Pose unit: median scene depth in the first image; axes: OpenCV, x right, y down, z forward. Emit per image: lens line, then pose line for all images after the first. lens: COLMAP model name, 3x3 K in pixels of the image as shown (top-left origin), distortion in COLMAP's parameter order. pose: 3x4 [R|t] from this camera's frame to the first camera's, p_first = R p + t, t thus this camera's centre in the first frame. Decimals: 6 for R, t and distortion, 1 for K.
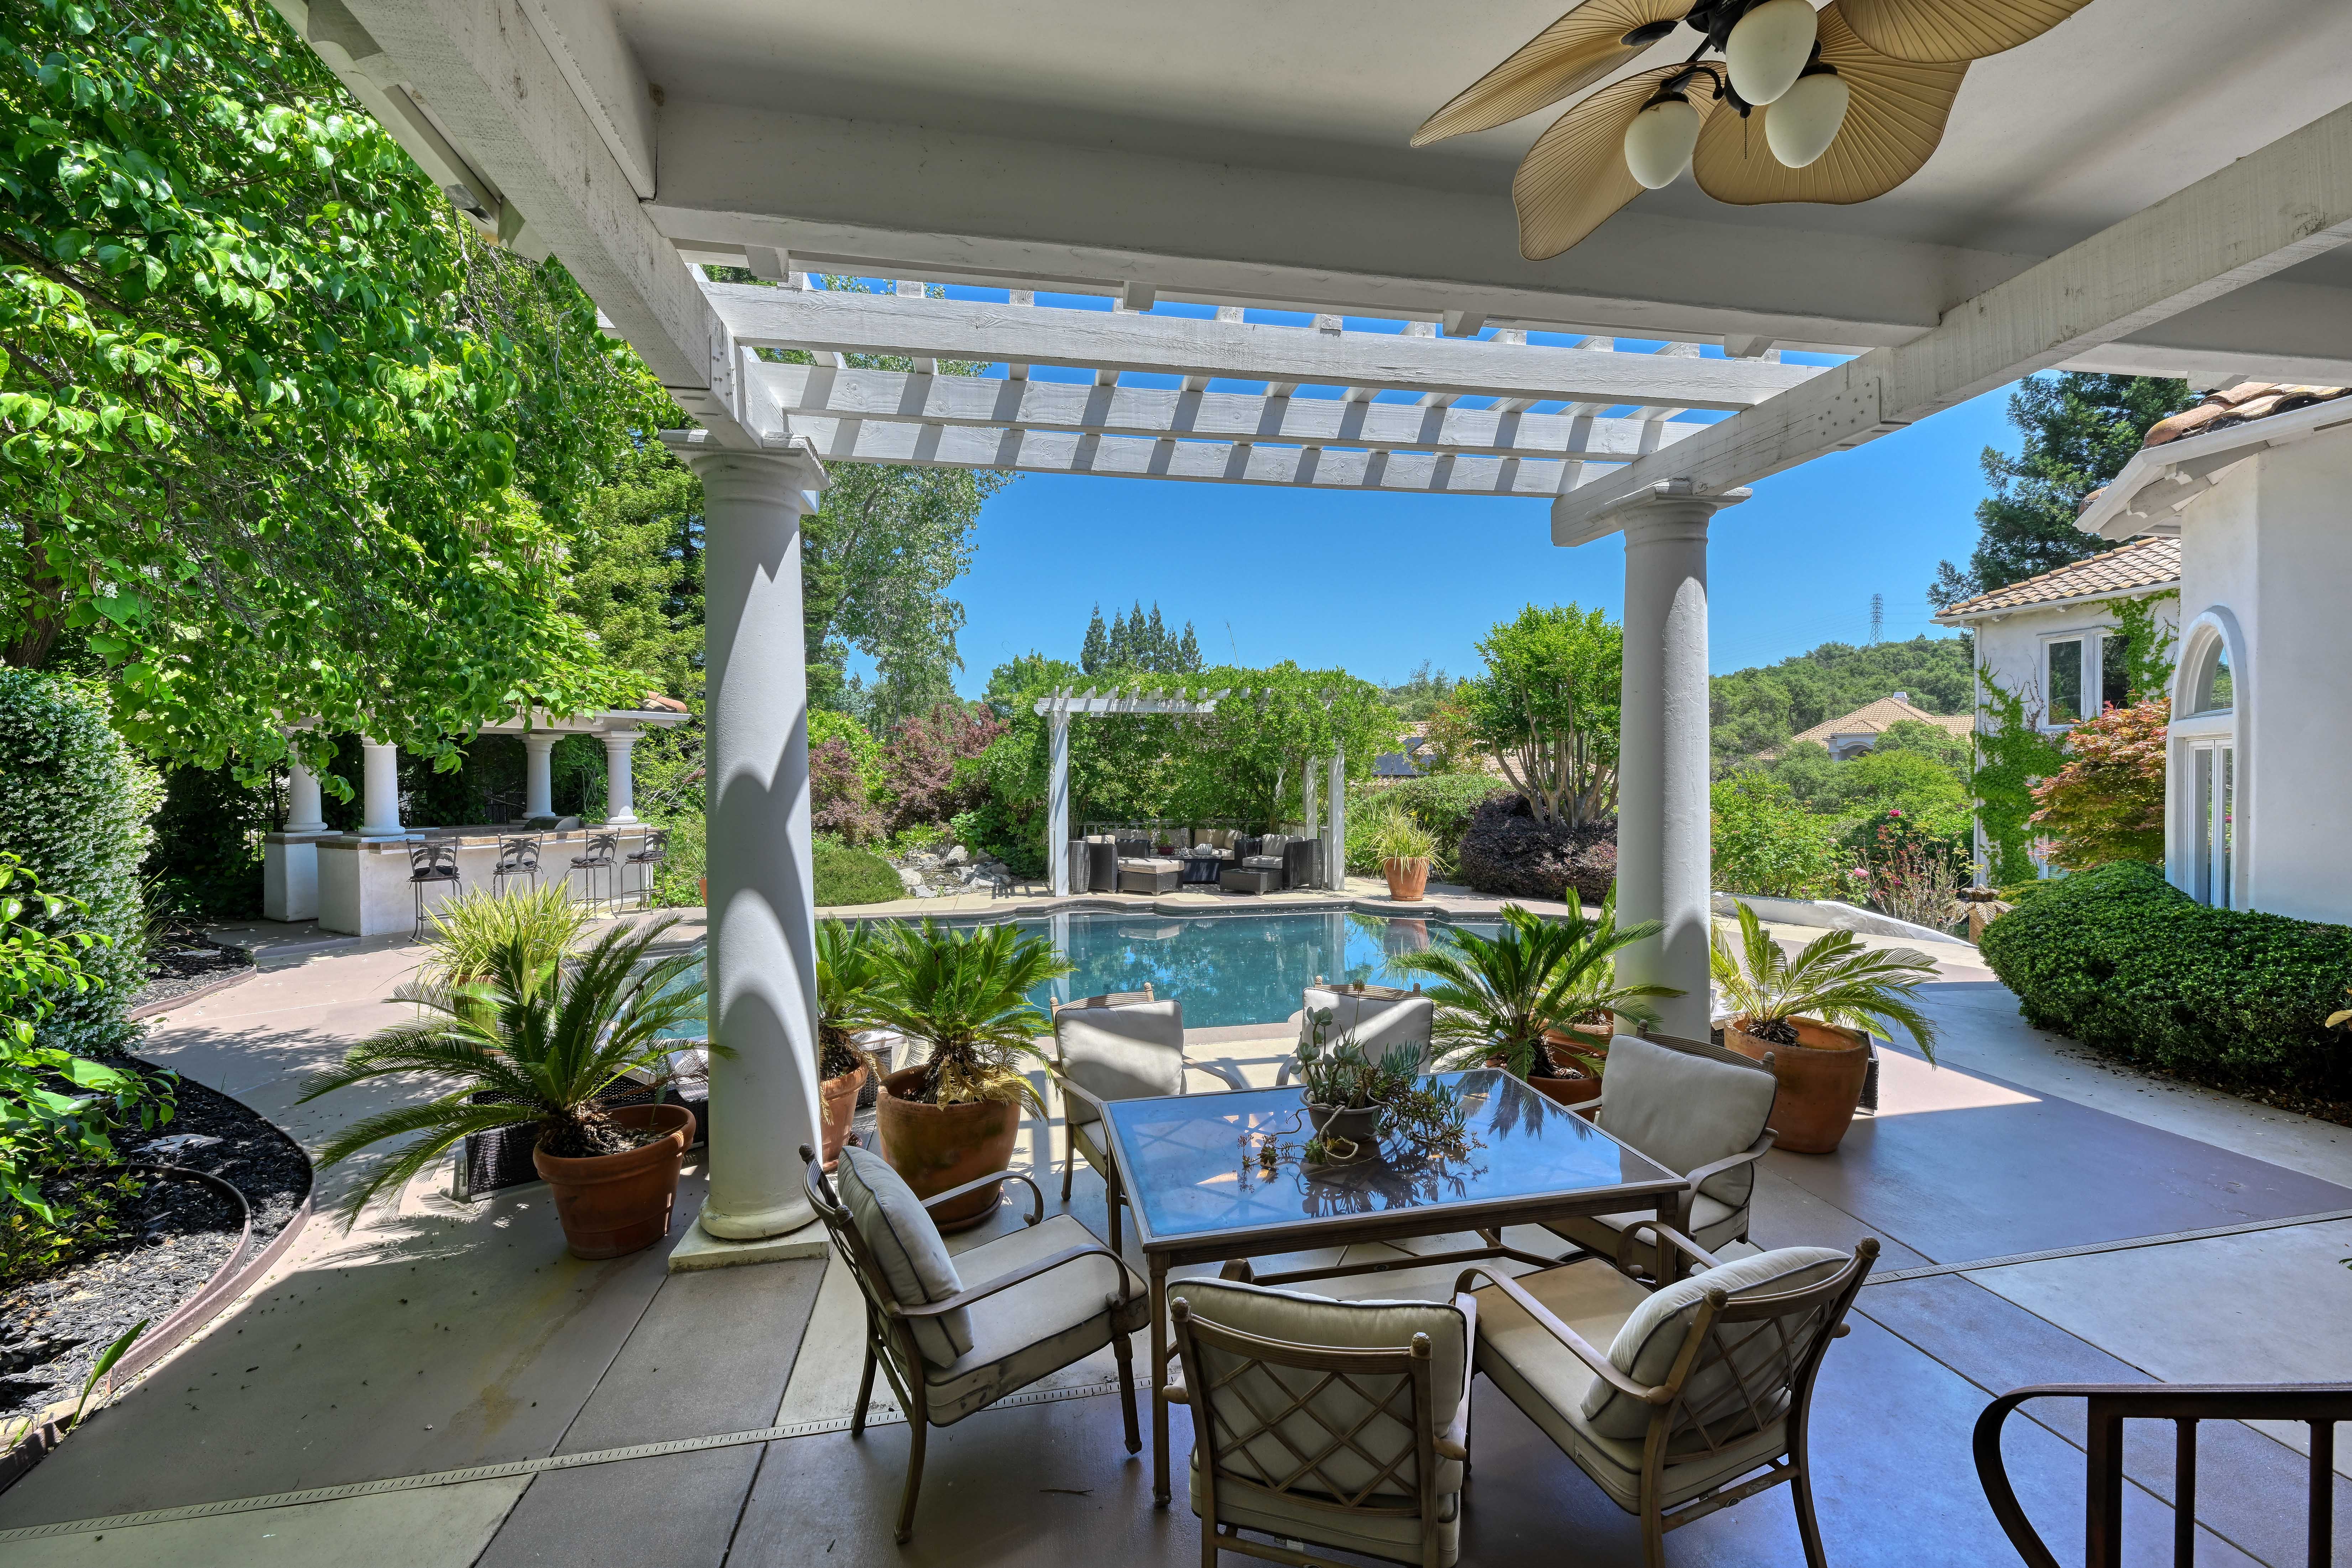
lens RADIAL K [[929.0, 0, 1170.9], [0, 929.0, 774.2], [0, 0, 1]] dist [-0.003298, 0.001300]
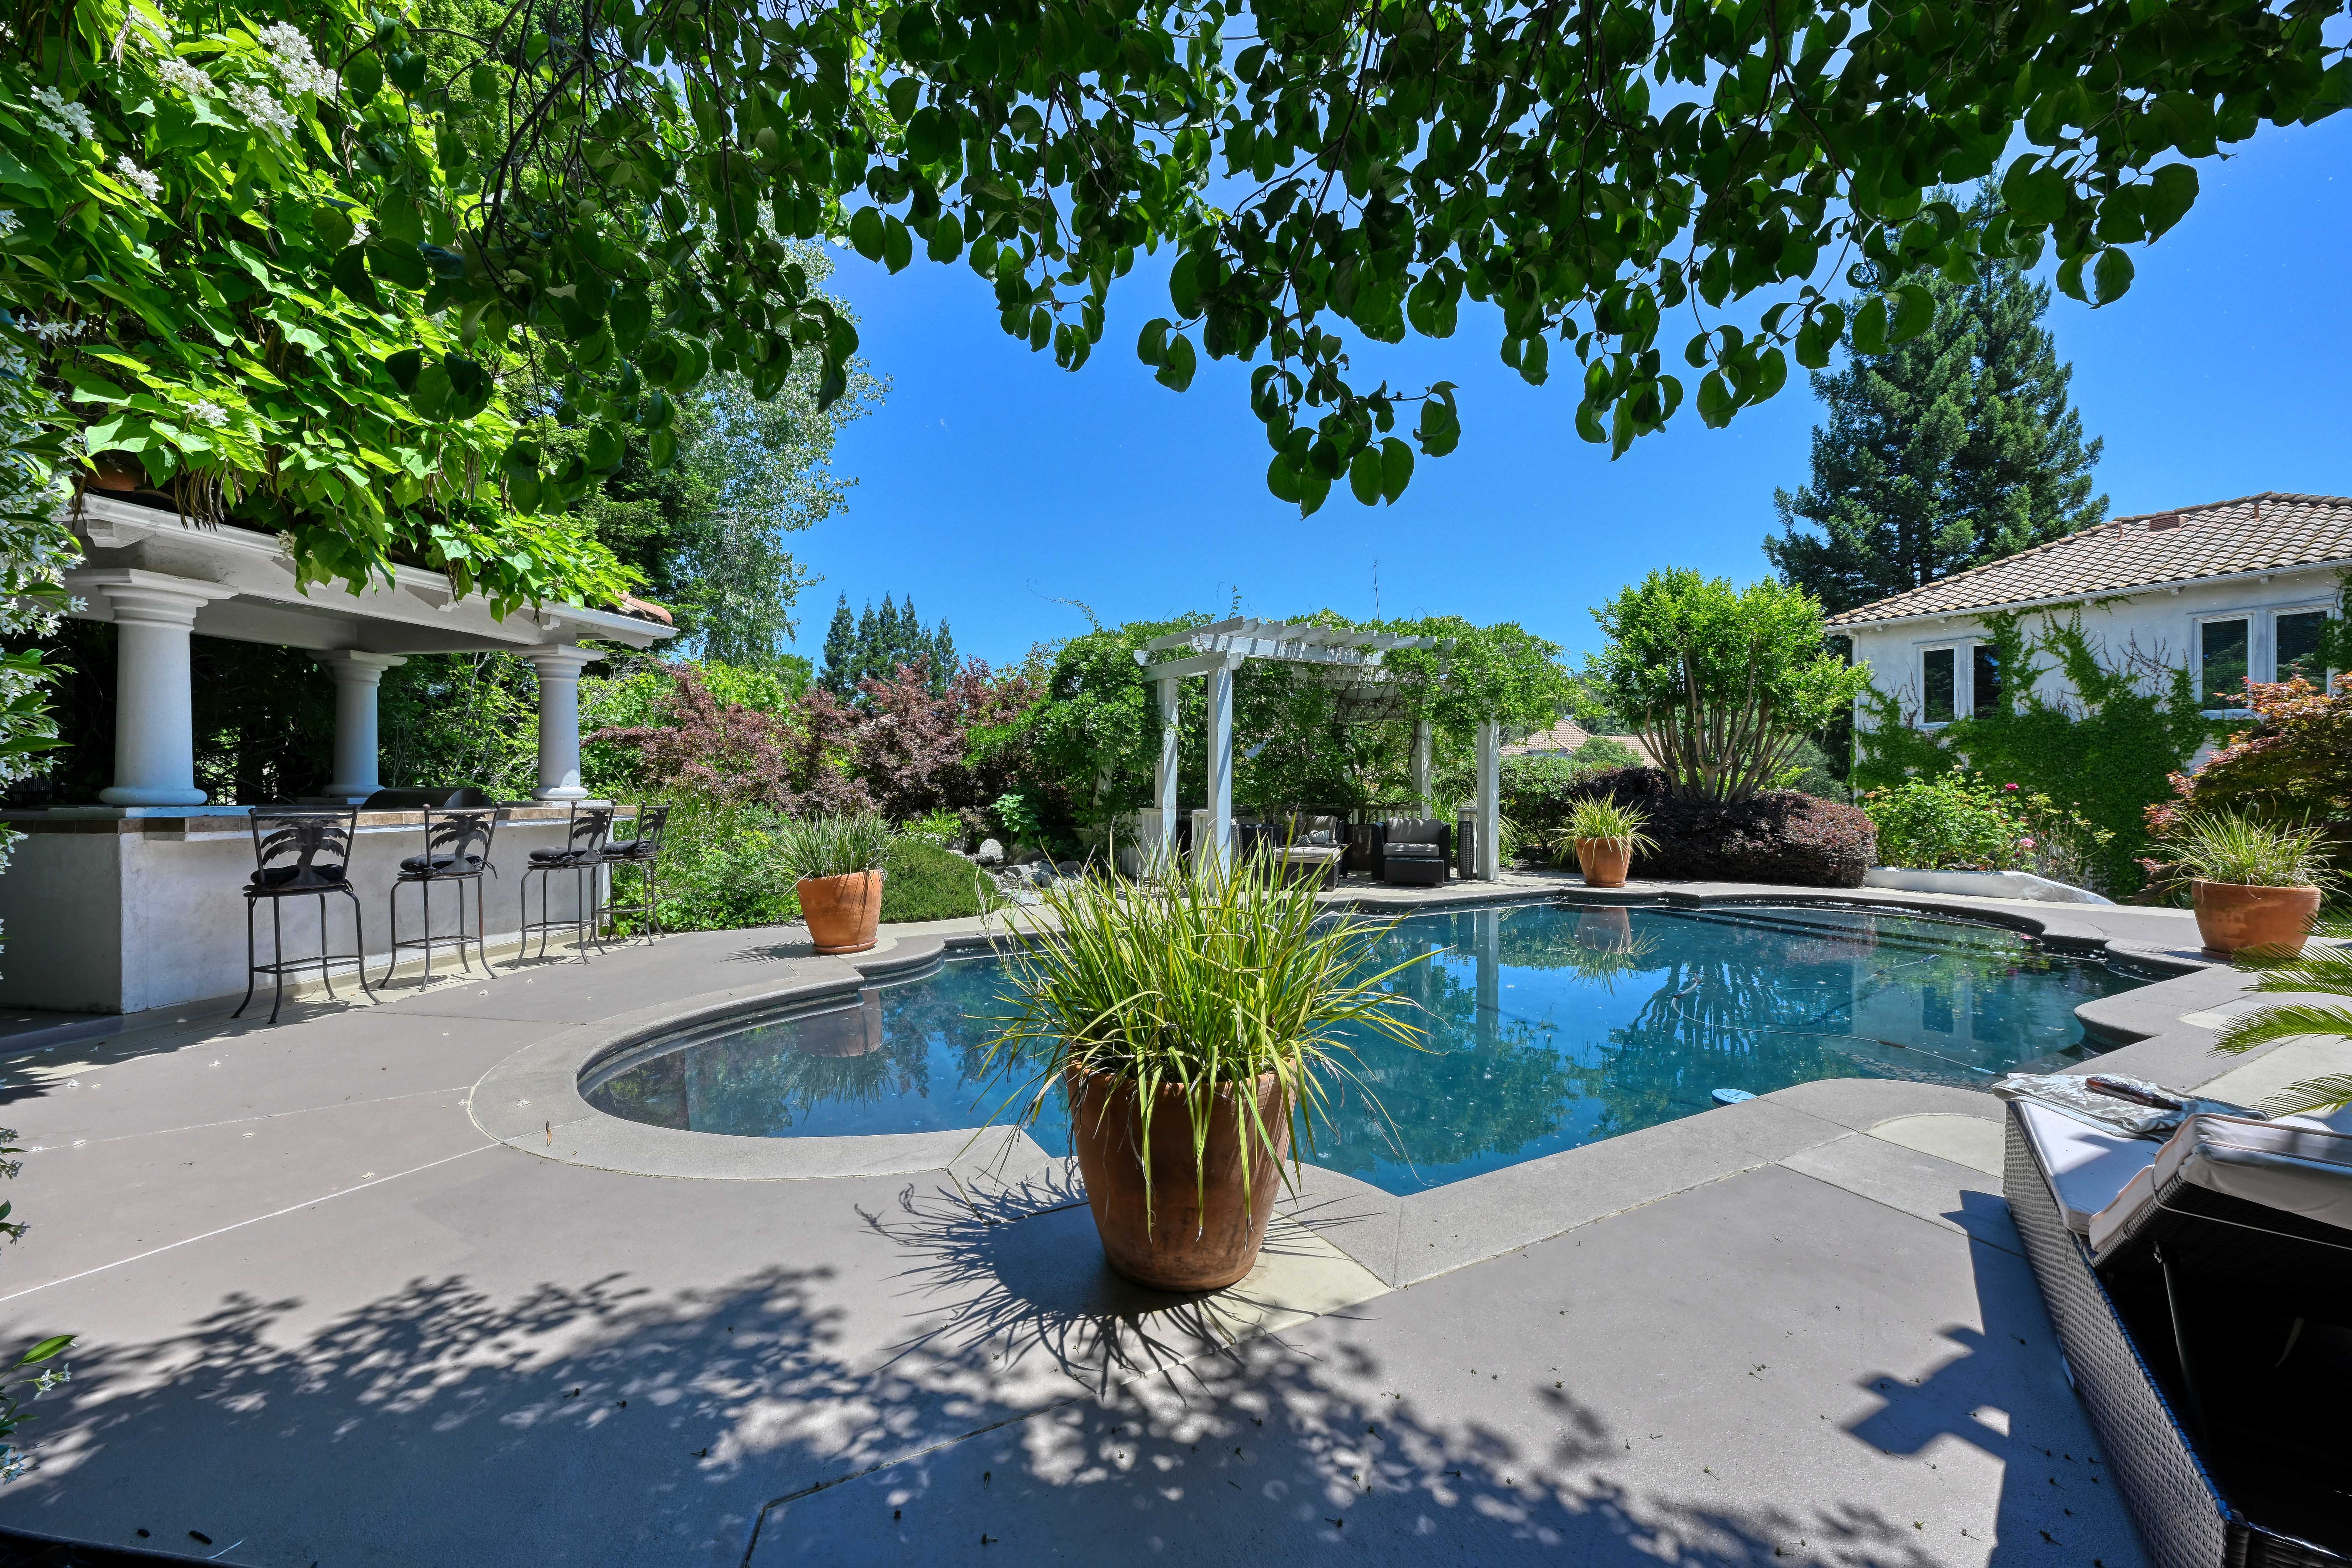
lens RADIAL K [[929.0, 0, 1175.4], [0, 929.0, 780.3], [0, 0, 1]] dist [-0.003298, 0.001300]
pose [[0.948857, 0.006521, 0.315640, -0.314540], [-0.003891, 0.999952, -0.008961, 0.034831], [-0.315683, 0.007274, 0.948837, 0.231082]]
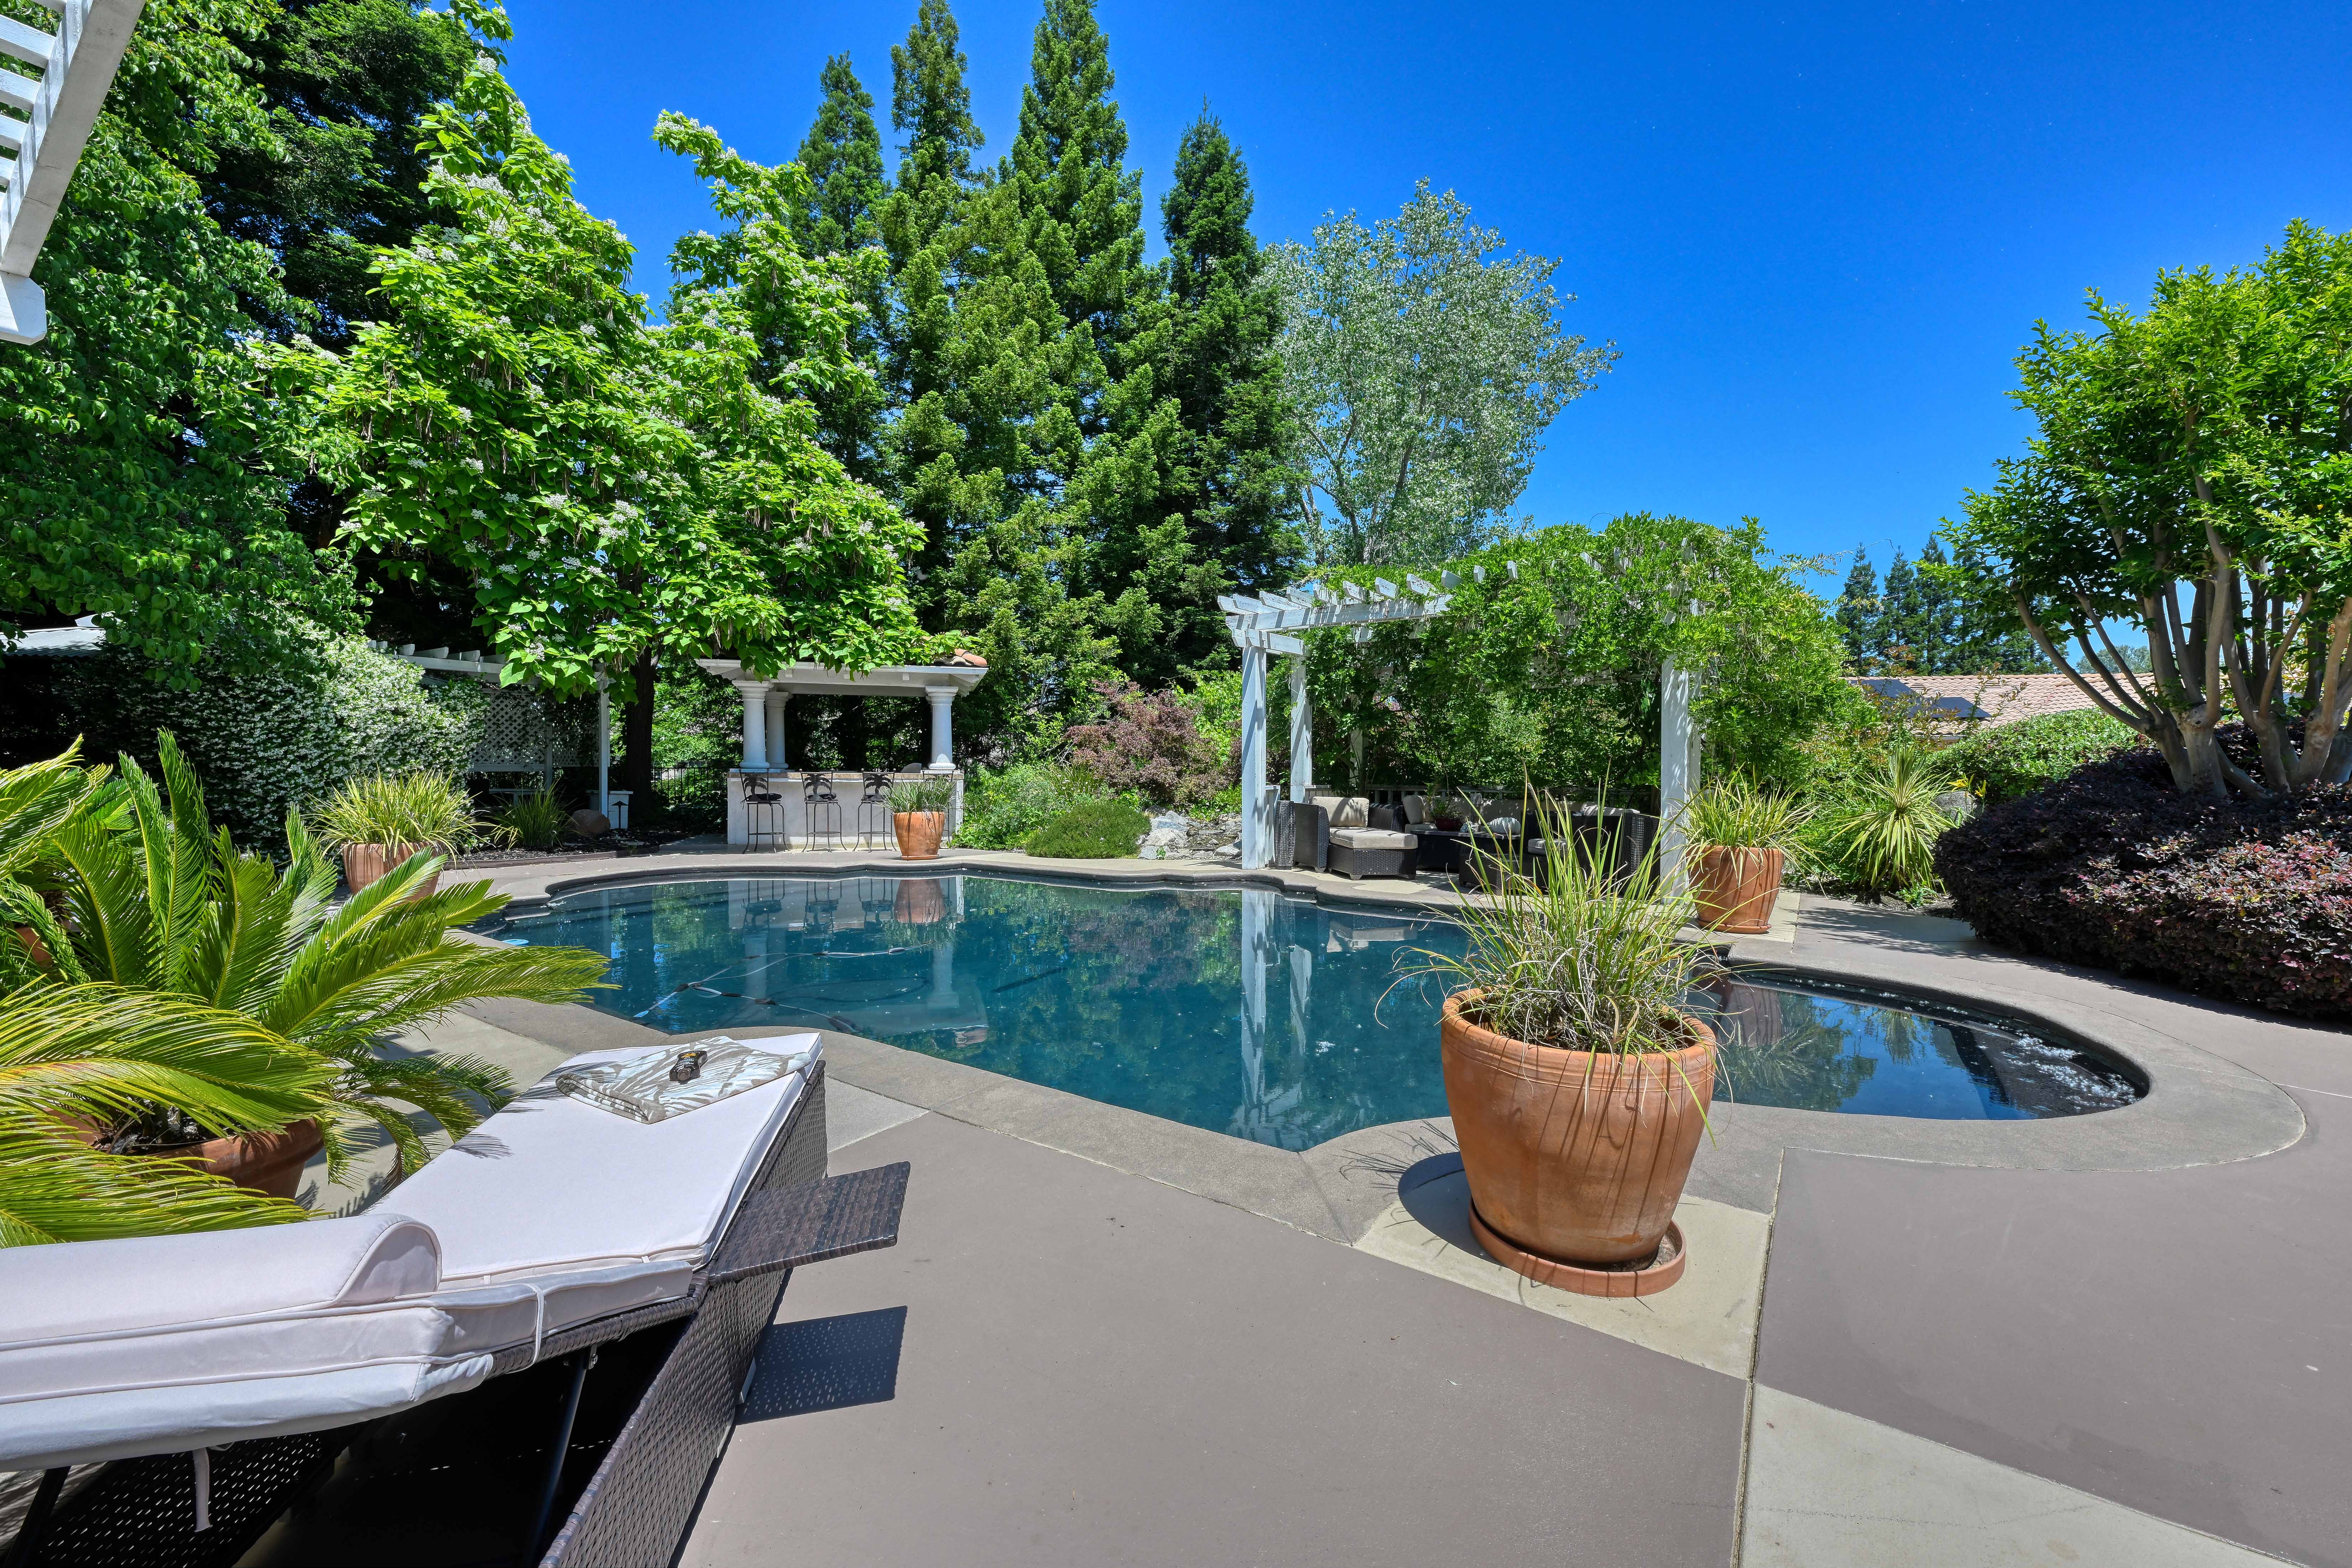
lens RADIAL K [[929.0, 0, 1178.2], [0, 929.0, 777.2], [0, 0, 1]] dist [-0.003298, 0.001300]
pose [[0.711369, 0.013598, -0.702687, 0.323131], [-0.011133, 0.999905, 0.008080, 0.041121], [0.702731, 0.002075, 0.711453, 0.340325]]
